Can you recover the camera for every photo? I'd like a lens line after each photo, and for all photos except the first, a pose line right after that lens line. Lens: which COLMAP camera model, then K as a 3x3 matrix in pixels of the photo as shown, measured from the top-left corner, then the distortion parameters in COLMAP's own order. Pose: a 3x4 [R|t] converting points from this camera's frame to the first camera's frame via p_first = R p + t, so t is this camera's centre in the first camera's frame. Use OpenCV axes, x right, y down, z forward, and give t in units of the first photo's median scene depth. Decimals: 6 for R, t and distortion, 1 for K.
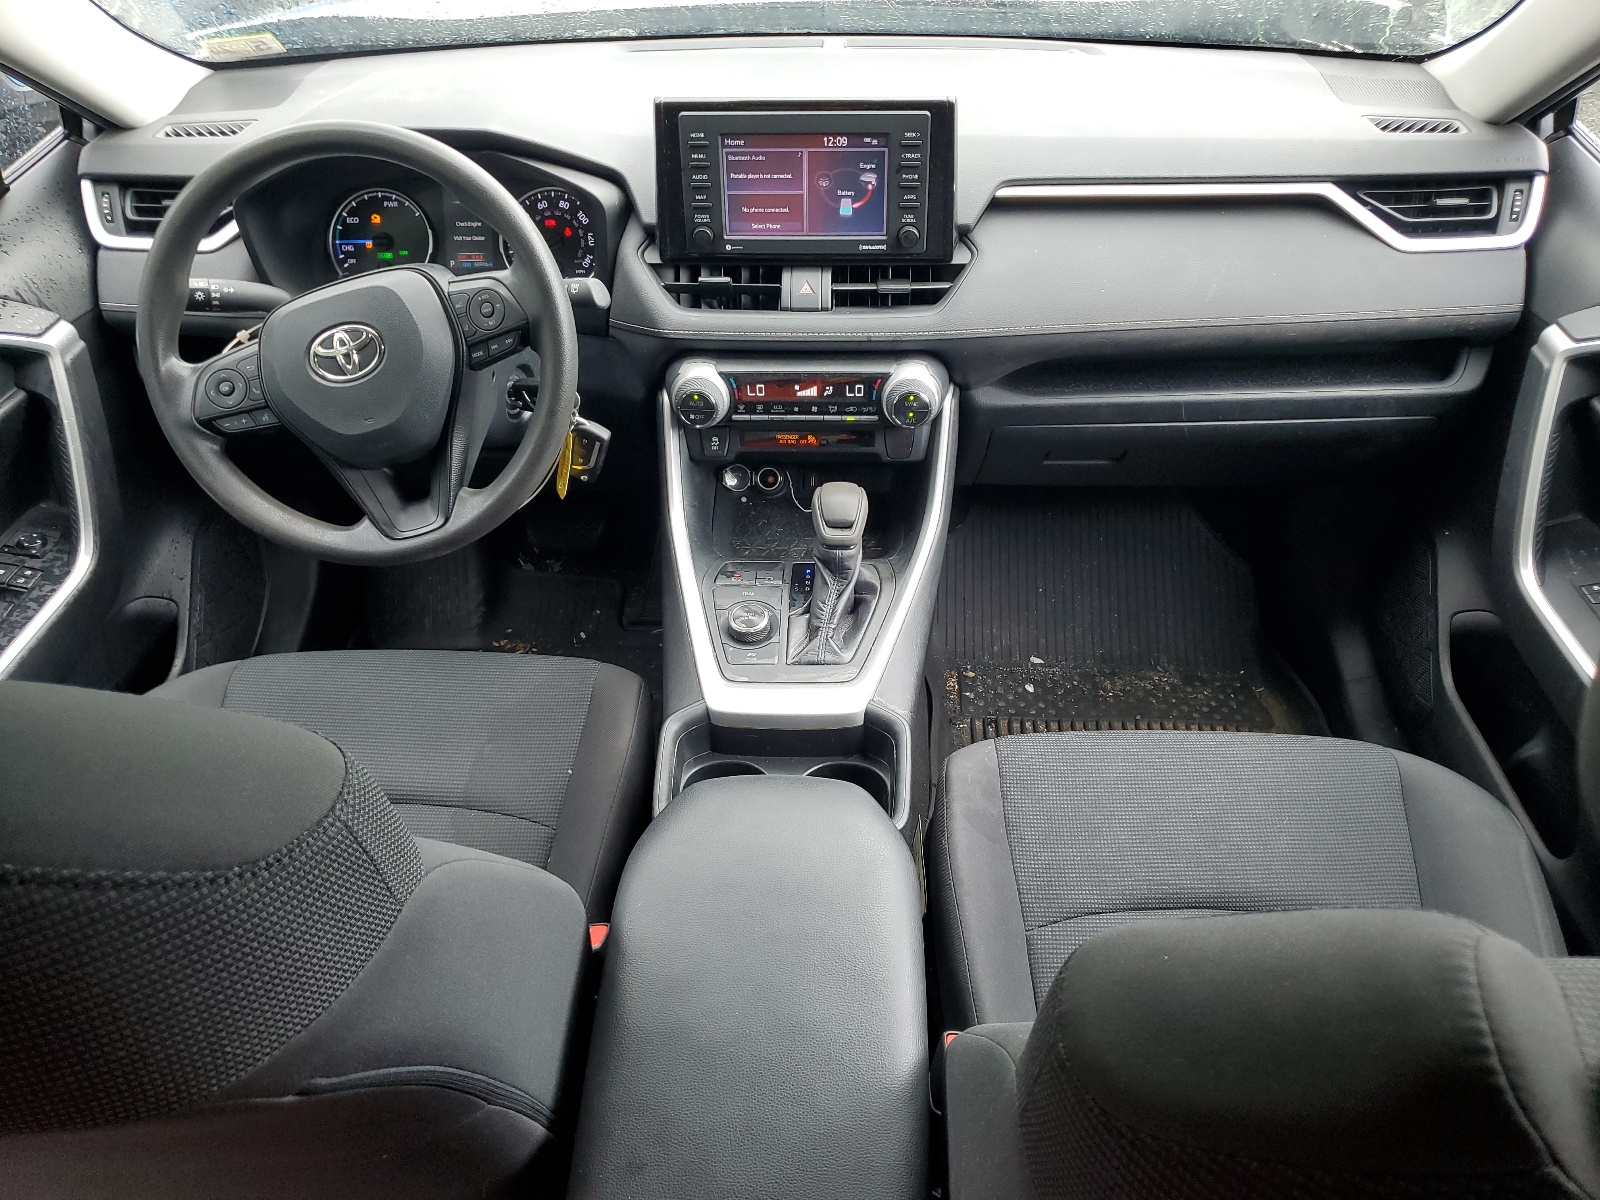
lens RADIAL K [[1220.7, 0, 800.7], [0, 1220.7, 597.1], [0, 0, 1]] dist [0.000012, -0.000609]
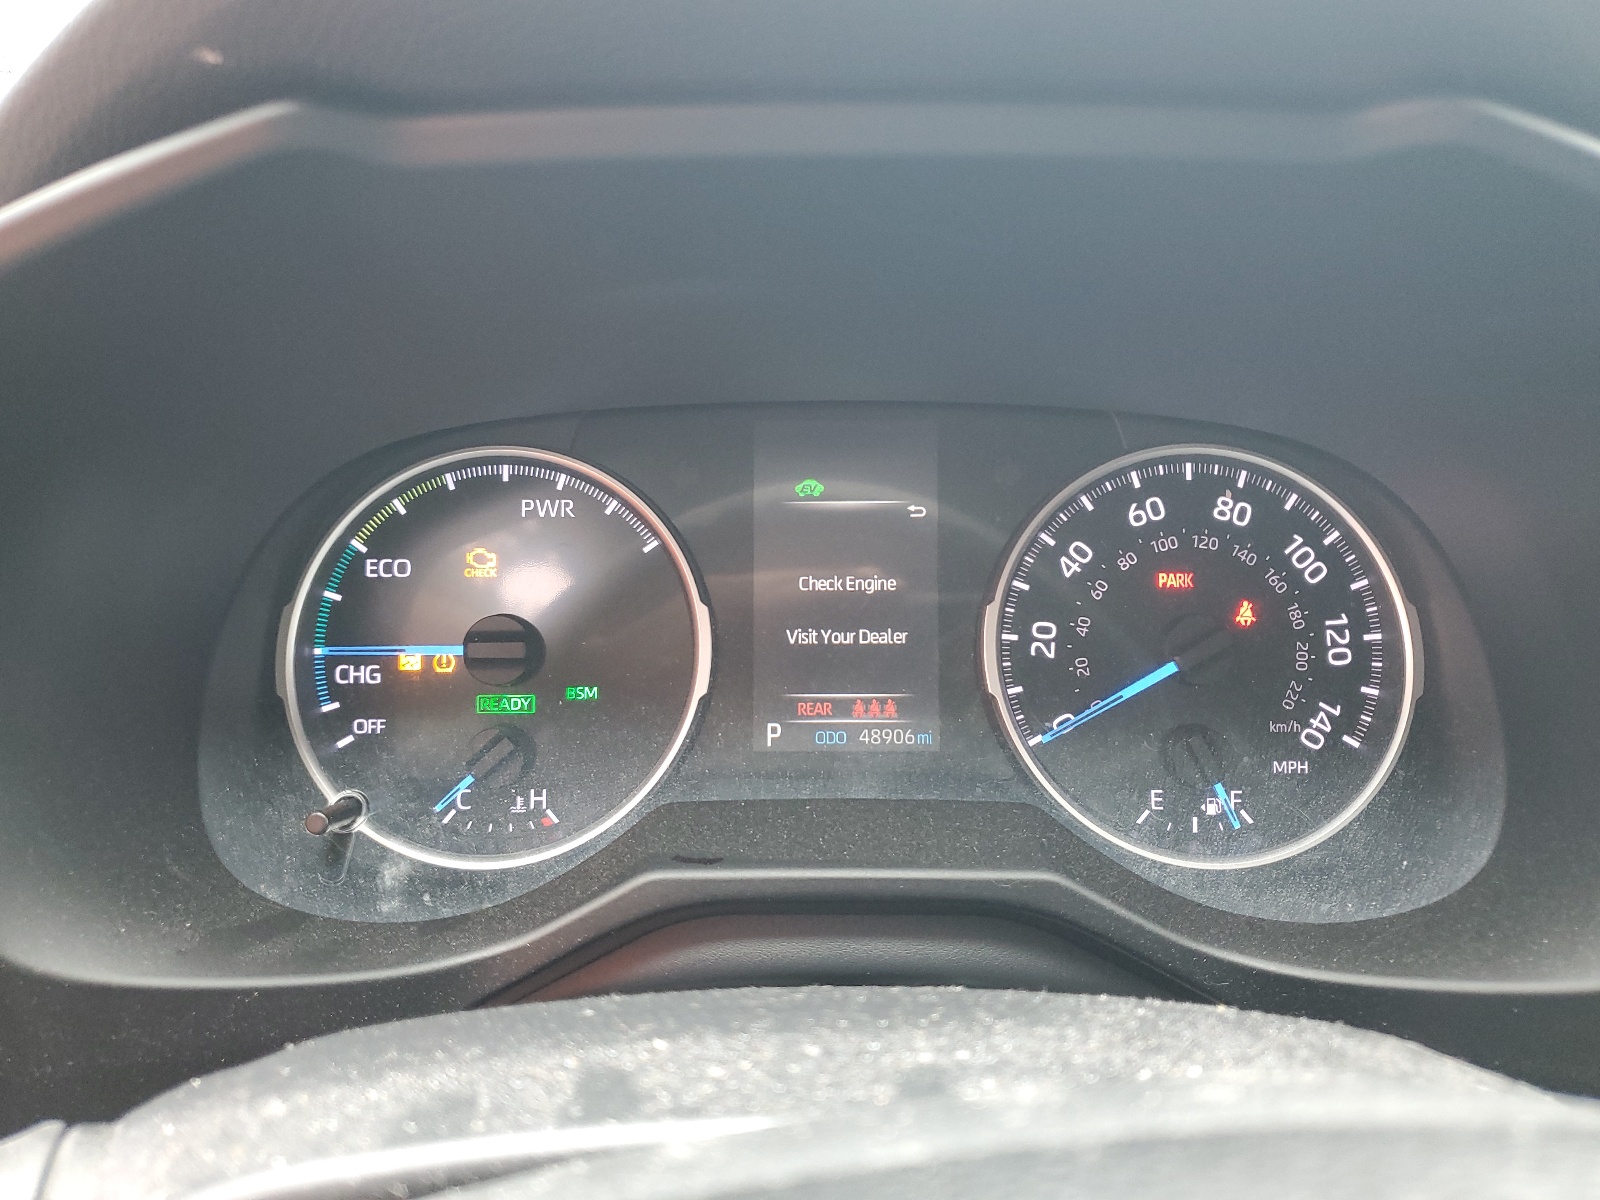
lens RADIAL K [[1220.7, 0, 797.5], [0, 1220.7, 600.3], [0, 0, 1]] dist [0.000012, -0.000609]
pose [[0.999705, 0.001280, 0.024251, -0.289545], [0.005608, 0.959449, -0.281825, -0.231597], [-0.023628, 0.281878, 0.959159, 0.760373]]
